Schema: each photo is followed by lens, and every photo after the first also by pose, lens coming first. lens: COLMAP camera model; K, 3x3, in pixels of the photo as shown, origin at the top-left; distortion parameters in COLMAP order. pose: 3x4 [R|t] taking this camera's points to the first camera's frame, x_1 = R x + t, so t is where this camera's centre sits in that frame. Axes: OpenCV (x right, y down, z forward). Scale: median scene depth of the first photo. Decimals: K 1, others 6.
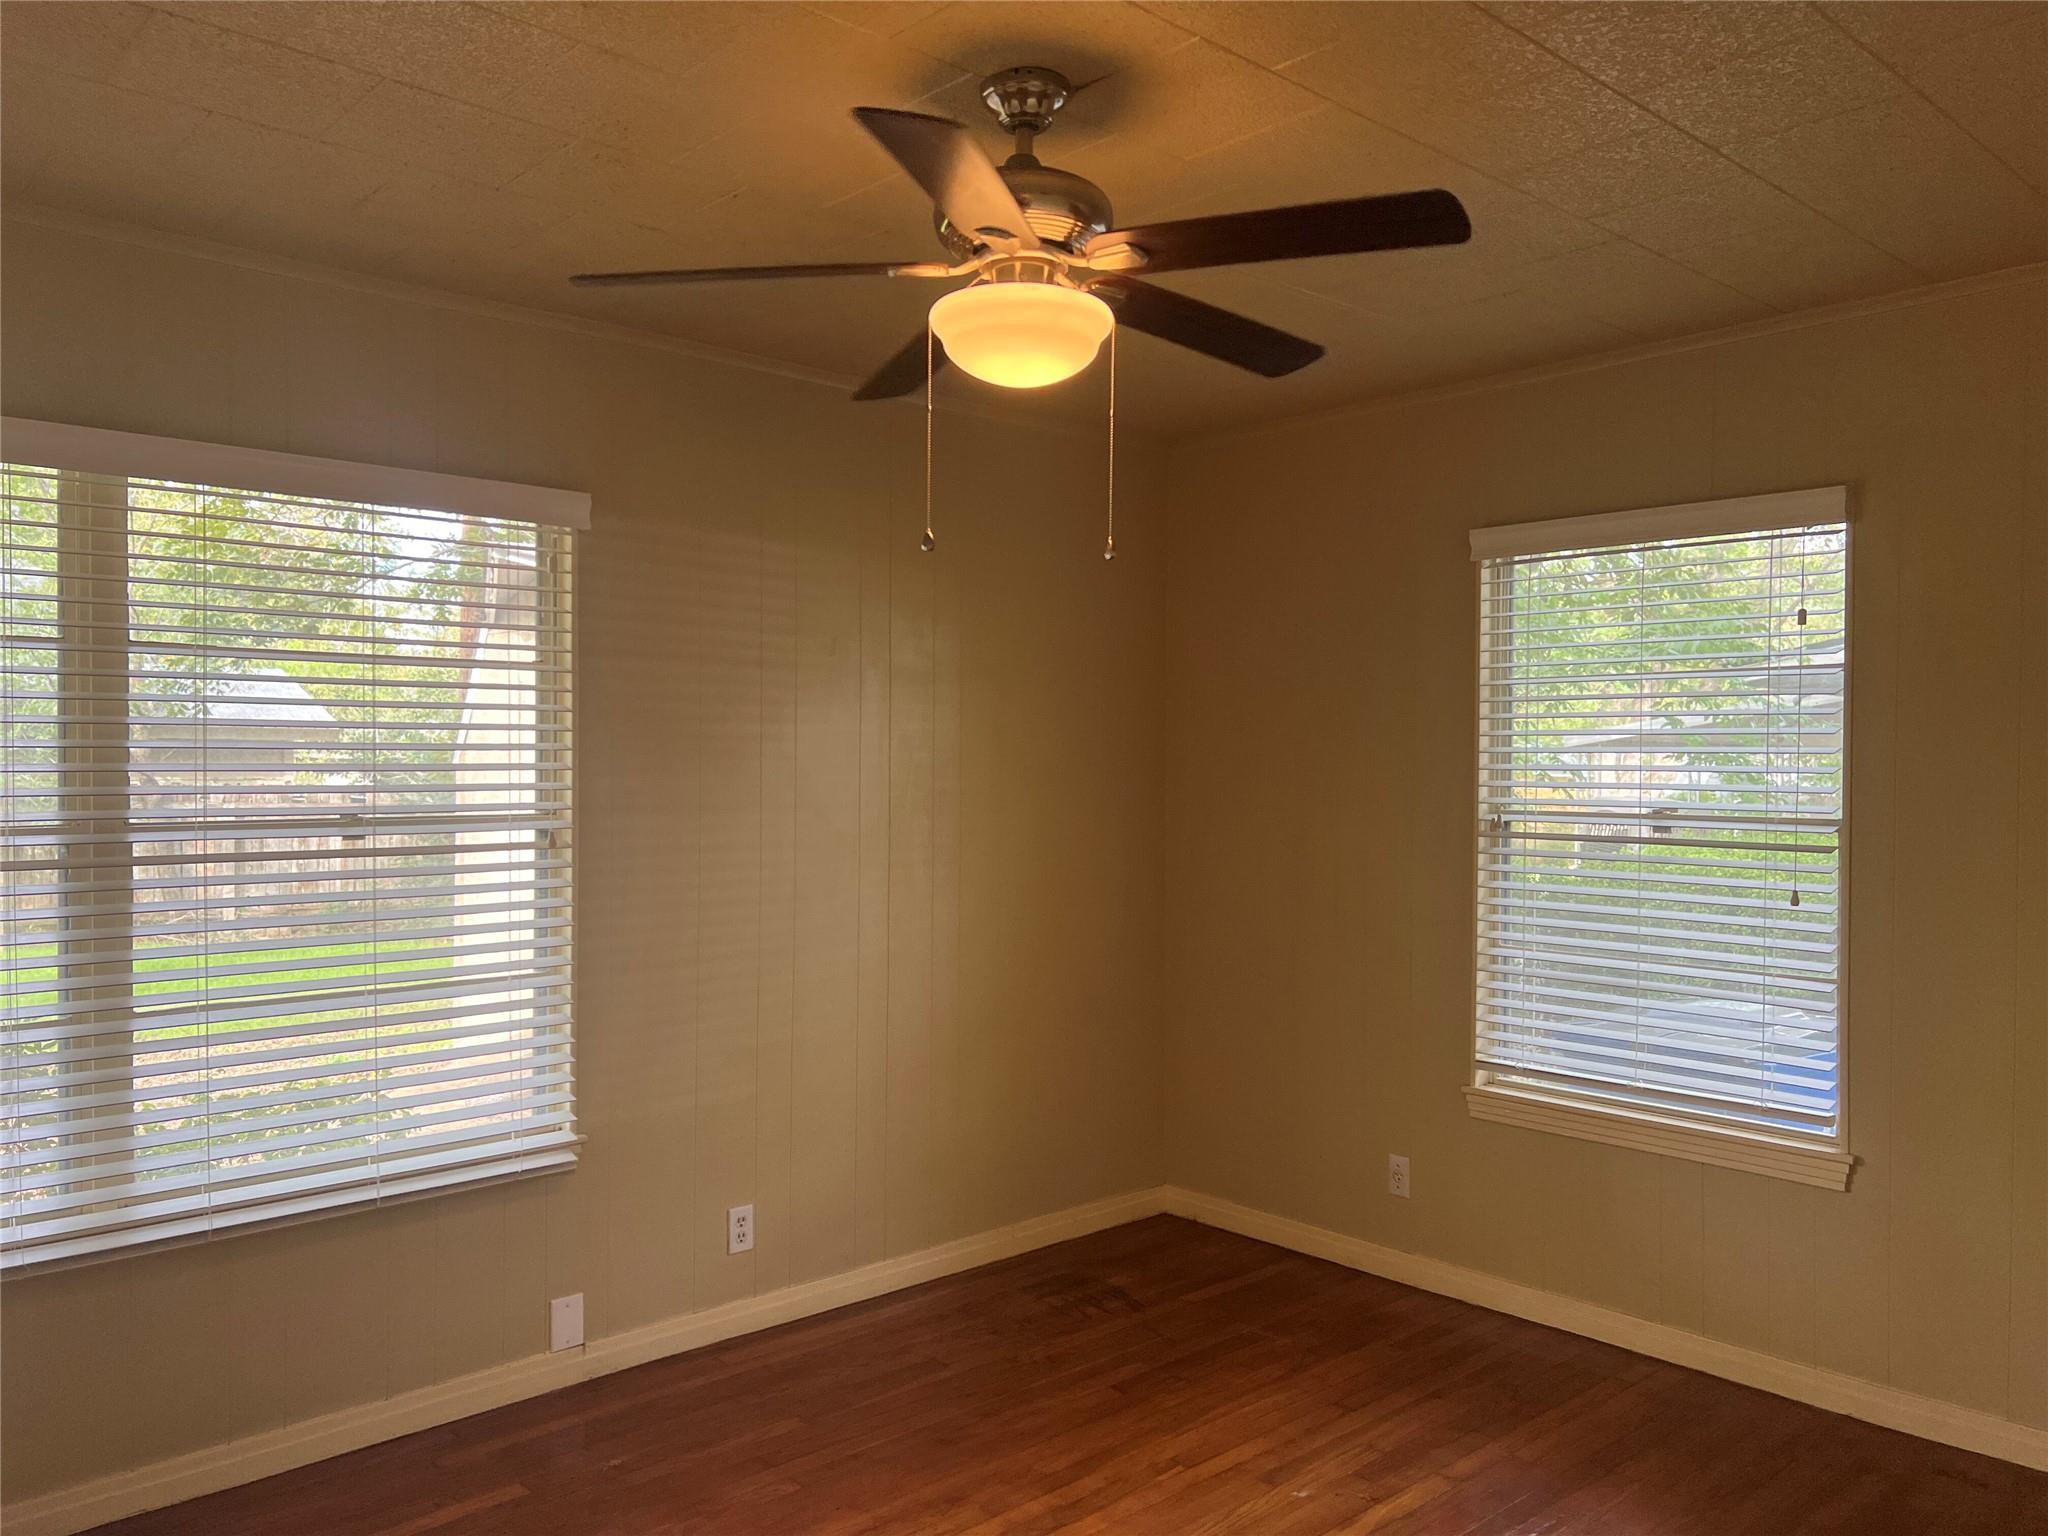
lens RADIAL K [[1563.5, 0, 1029.5], [0, 1563.5, 781.9], [0, 0, 1]] dist [0.067029, -0.080308]
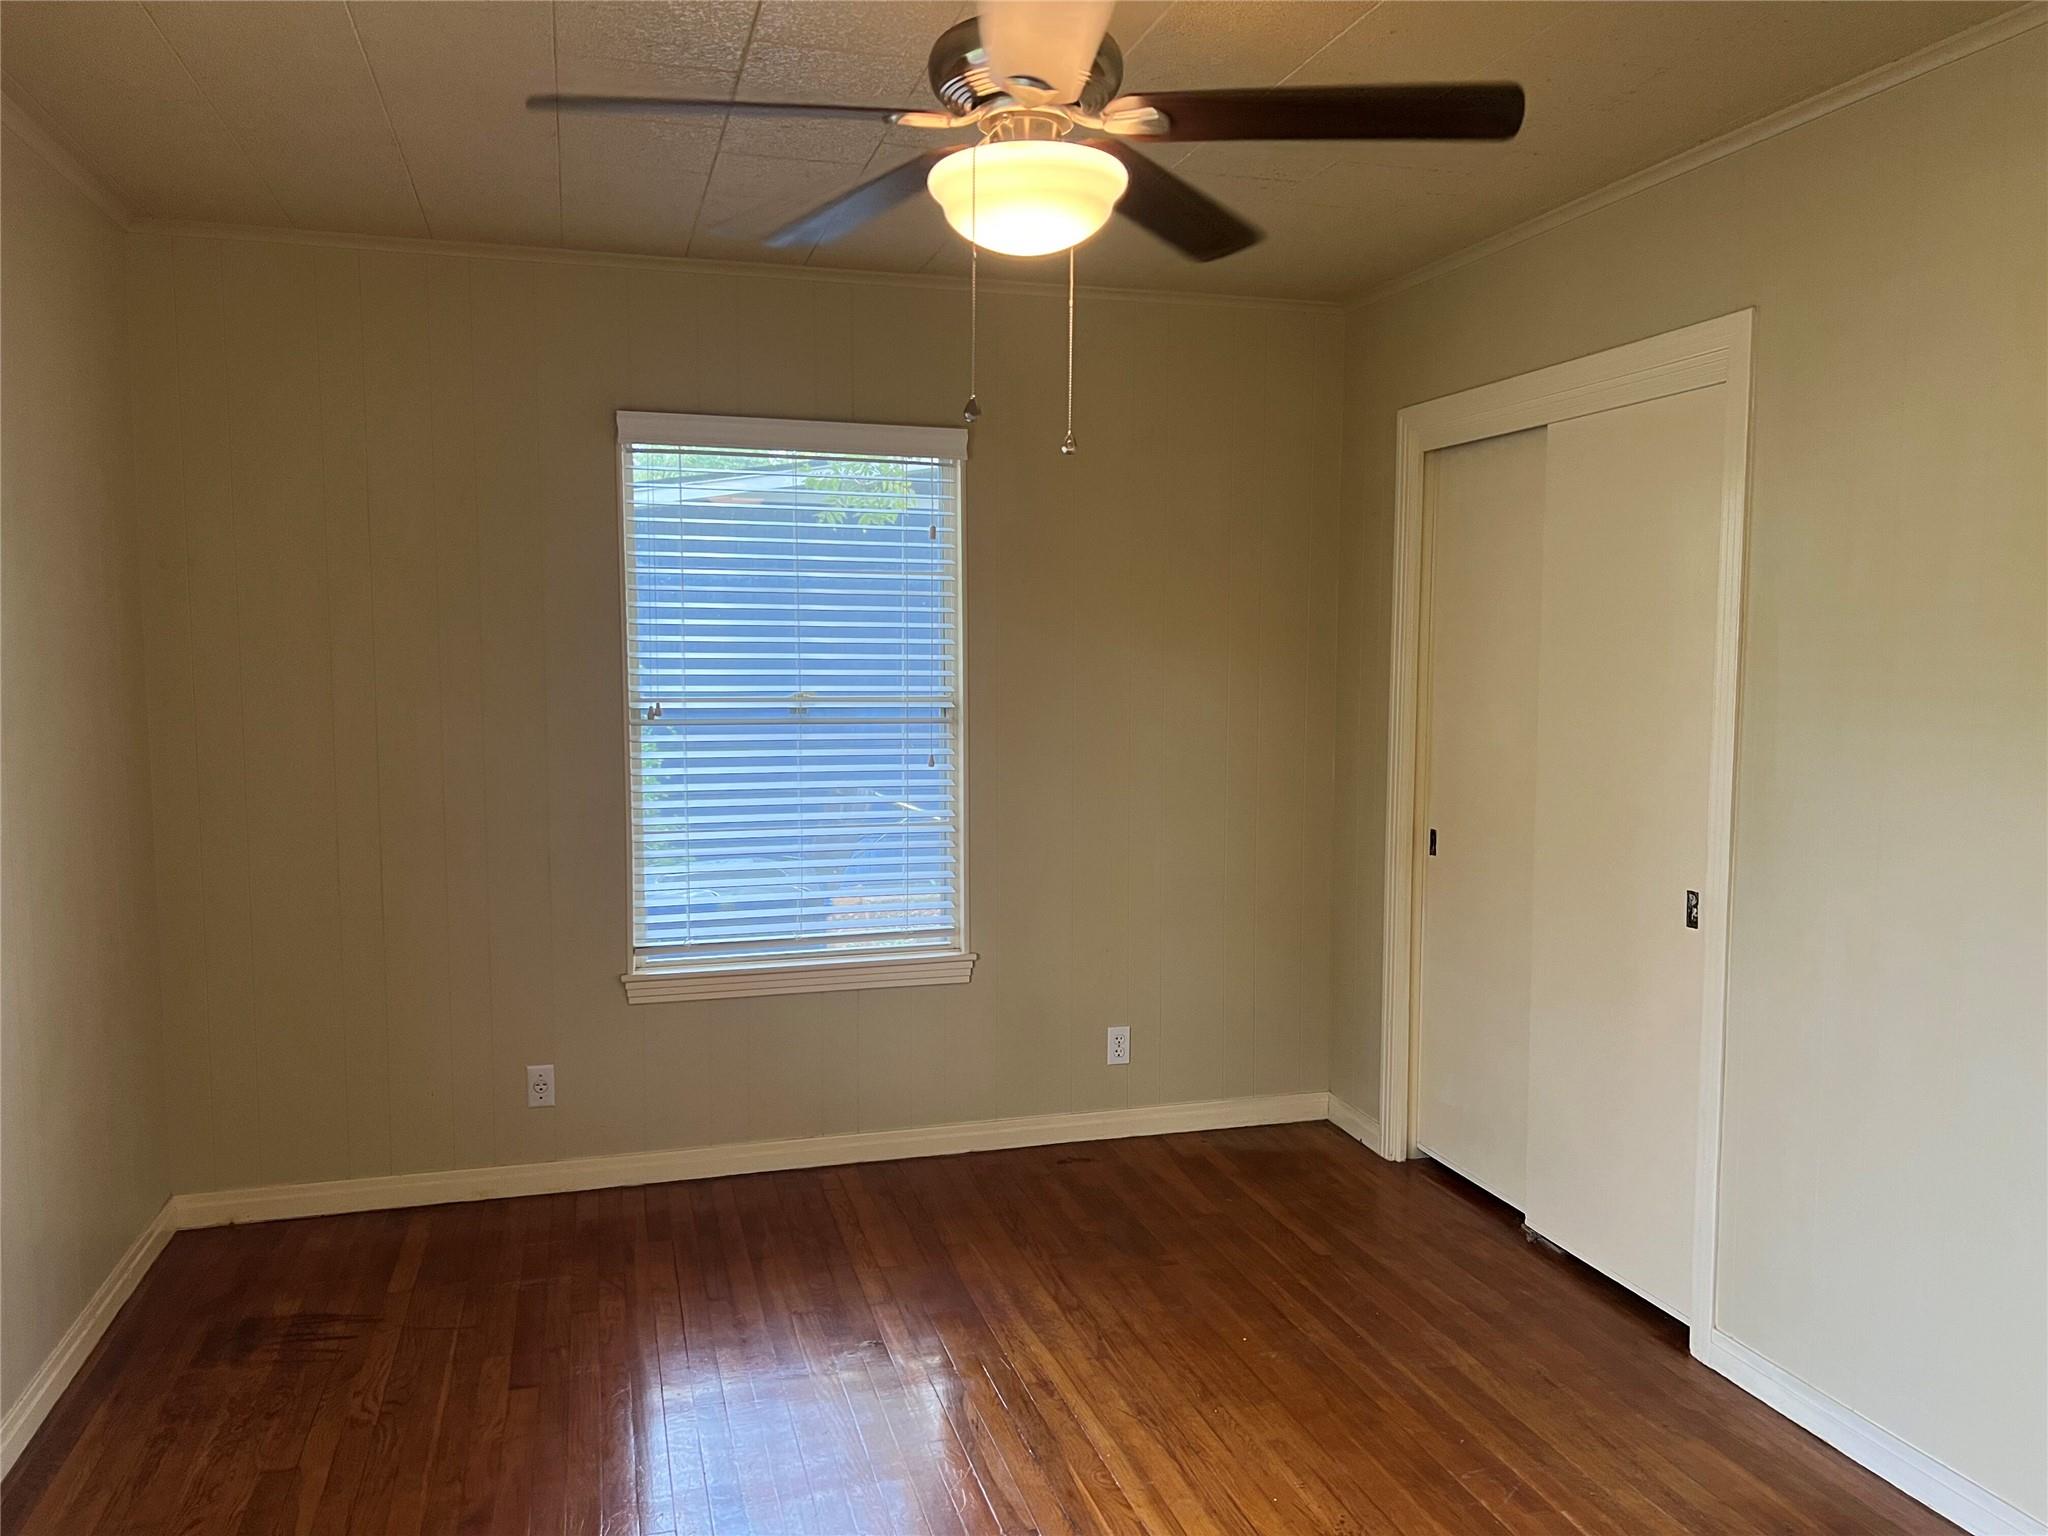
lens RADIAL K [[1563.5, 0, 1029.5], [0, 1563.5, 781.9], [0, 0, 1]] dist [0.067029, -0.080308]
pose [[0.425009, -0.079859, 0.901659, -0.527858], [0.008977, 0.996424, 0.084020, -0.011381], [-0.905145, -0.027615, 0.424206, 0.362266]]
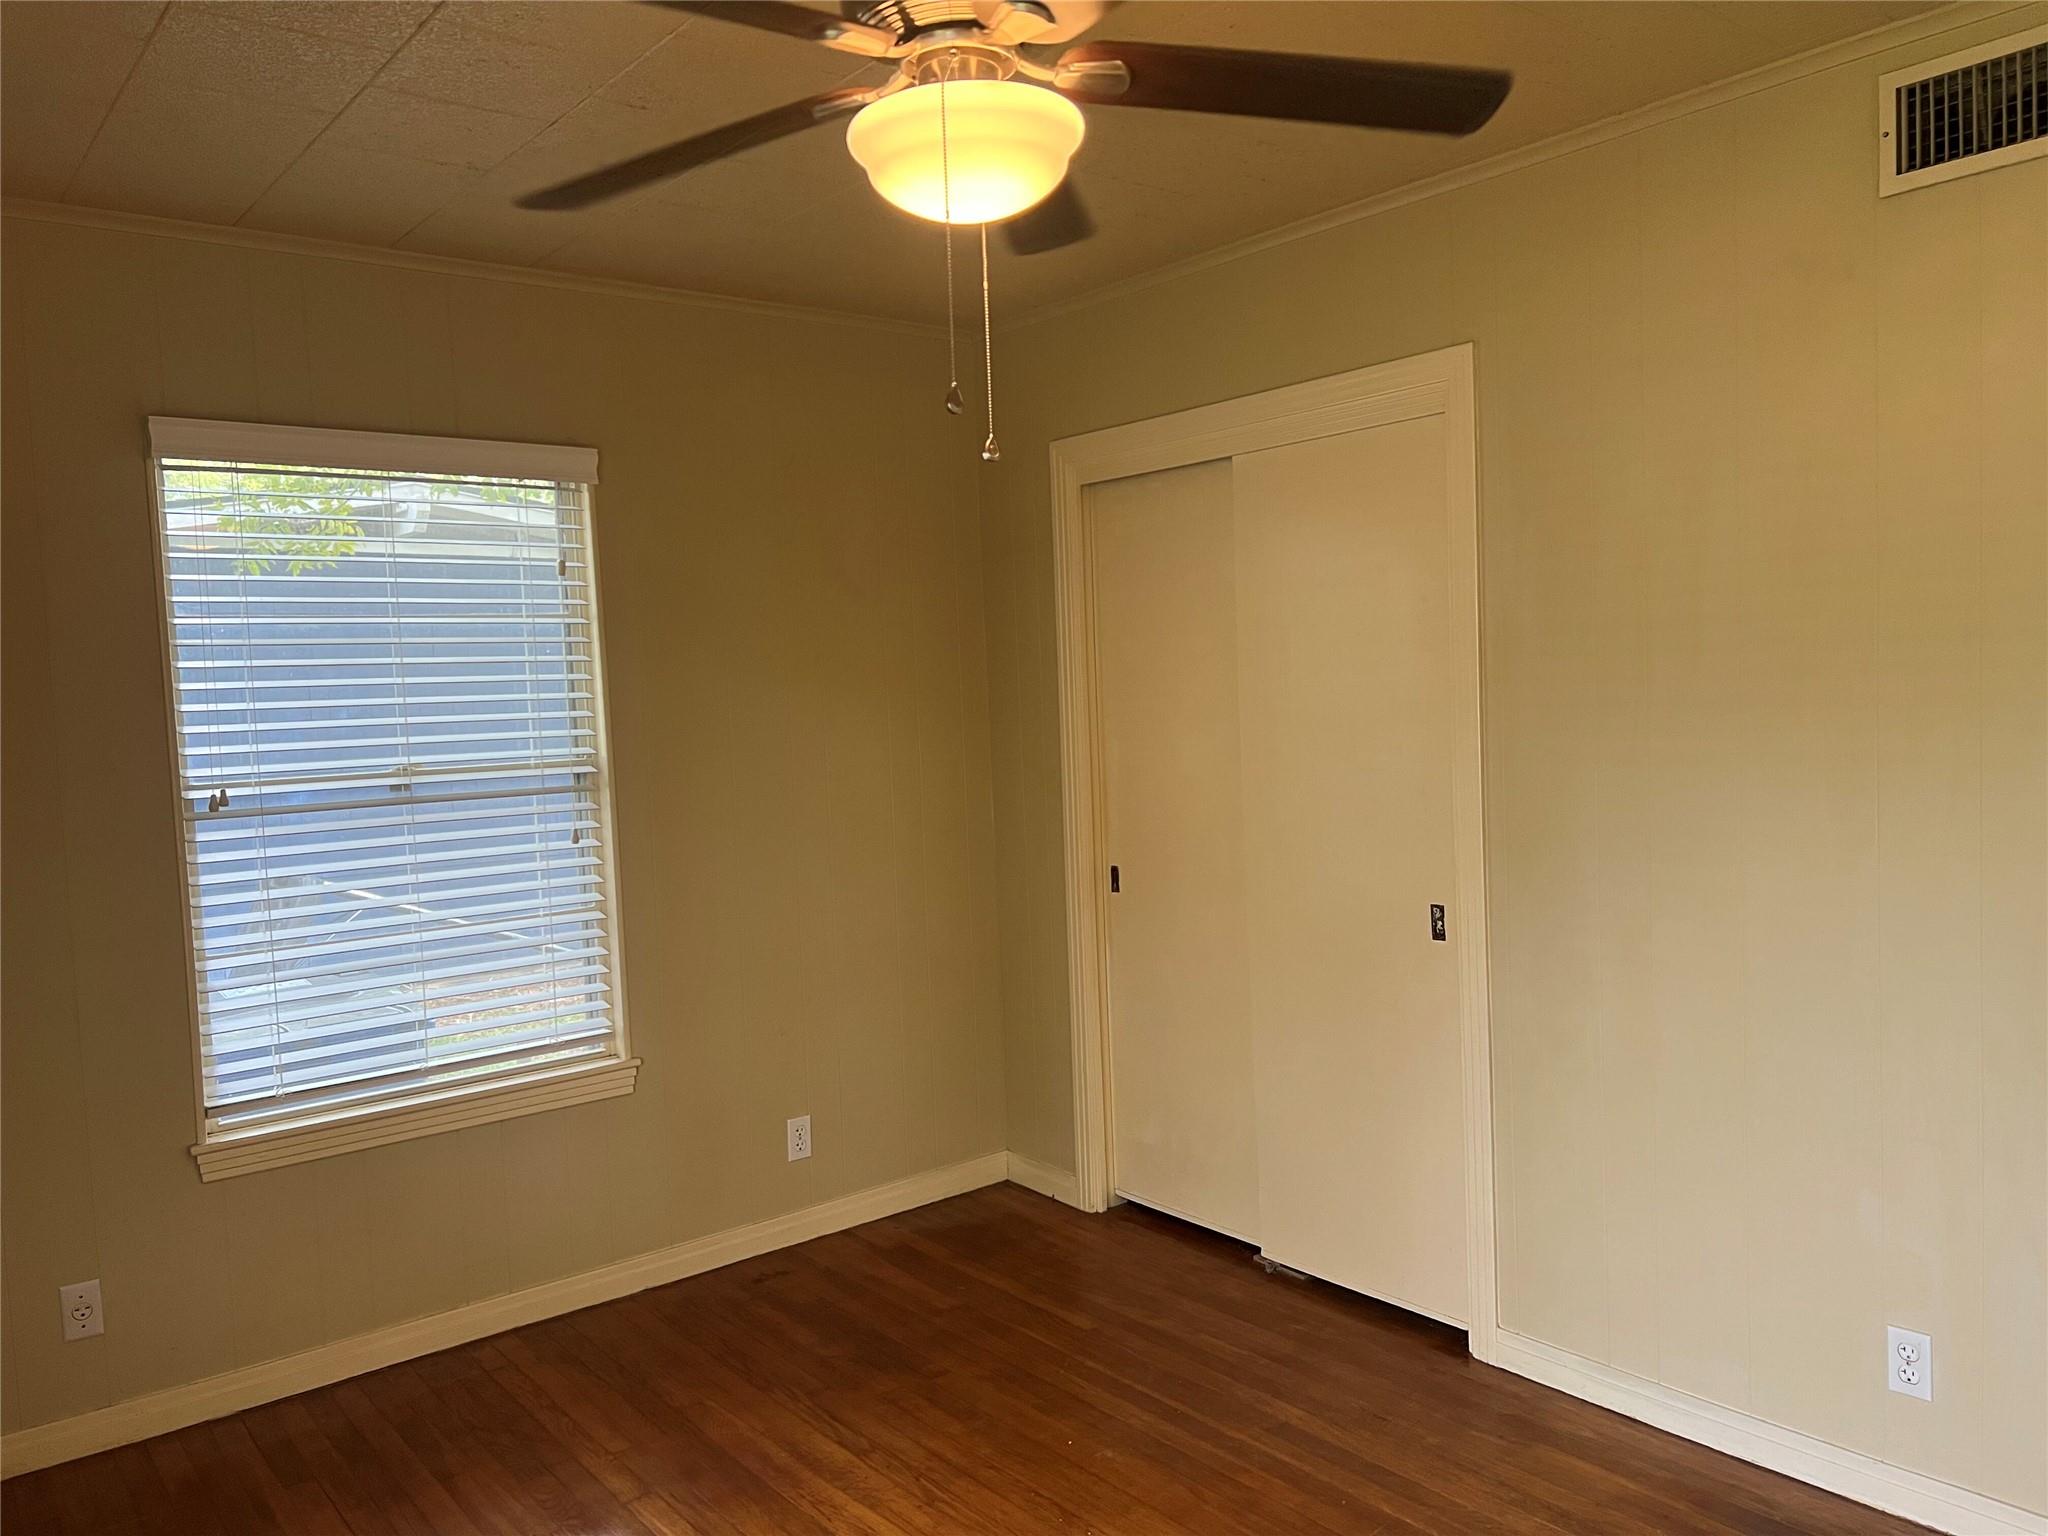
lens RADIAL K [[1563.5, 0, 1029.5], [0, 1563.5, 781.9], [0, 0, 1]] dist [0.067029, -0.080308]
pose [[0.039118, -0.067435, 0.996957, -0.487963], [0.051349, 0.996538, 0.065392, -0.014264], [-0.997914, 0.048635, 0.042445, 0.578158]]
